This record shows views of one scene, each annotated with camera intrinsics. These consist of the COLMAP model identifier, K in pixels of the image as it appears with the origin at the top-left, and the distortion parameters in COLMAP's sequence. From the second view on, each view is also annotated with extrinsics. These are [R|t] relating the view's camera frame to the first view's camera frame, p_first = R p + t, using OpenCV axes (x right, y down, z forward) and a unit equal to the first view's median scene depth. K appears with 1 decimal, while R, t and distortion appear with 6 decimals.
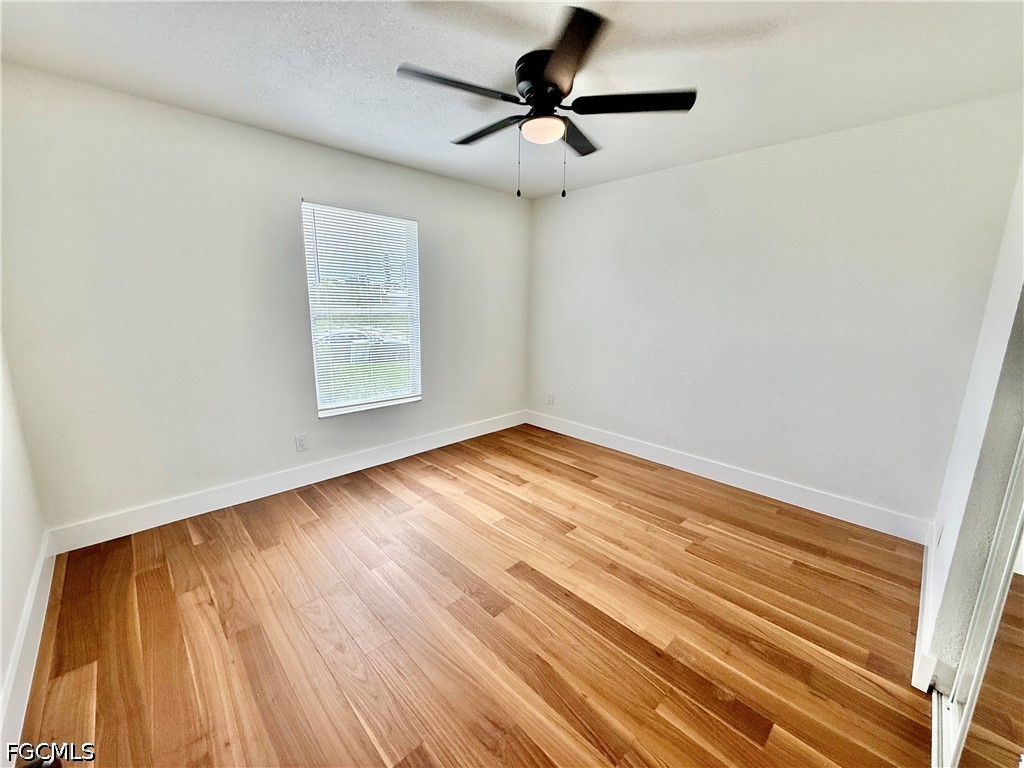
lens RADIAL K [[407.8, 0, 515.5], [0, 407.8, 387.3], [0, 0, 1]] dist [-0.001536, 0.000775]
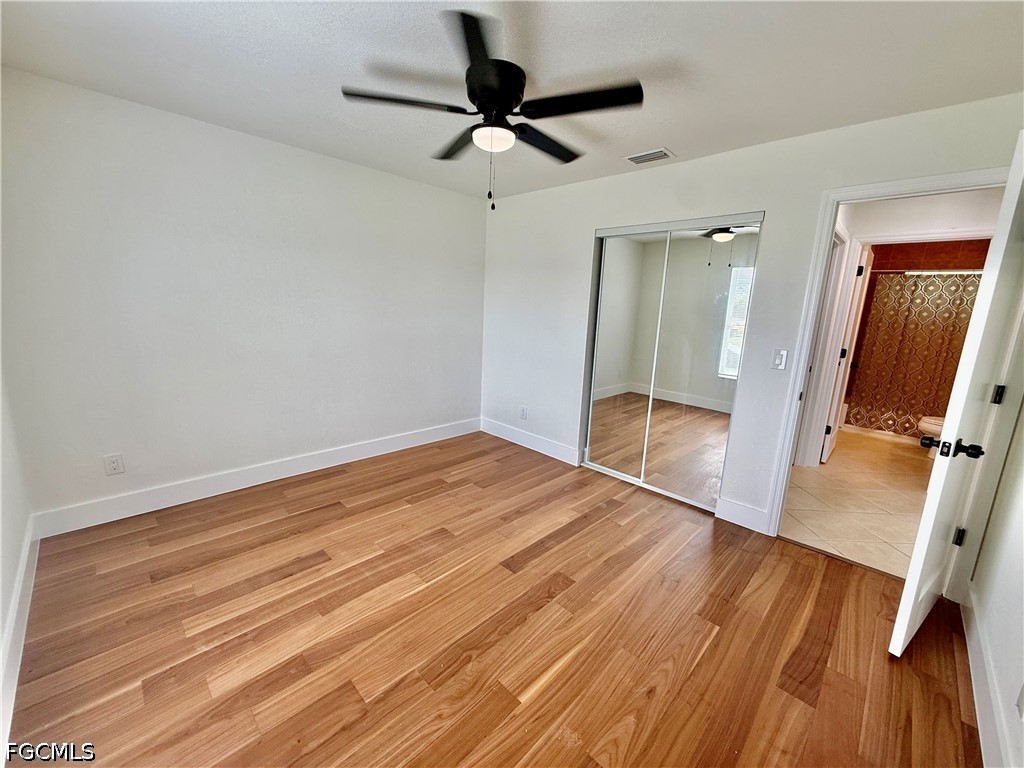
lens RADIAL K [[407.8, 0, 511.6], [0, 407.8, 382.0], [0, 0, 1]] dist [-0.001536, 0.000775]
pose [[-0.017585, -0.204561, 0.978696, -0.707072], [0.162959, 0.965172, 0.204662, -0.168442], [-0.986476, 0.163087, 0.016363, 0.705226]]
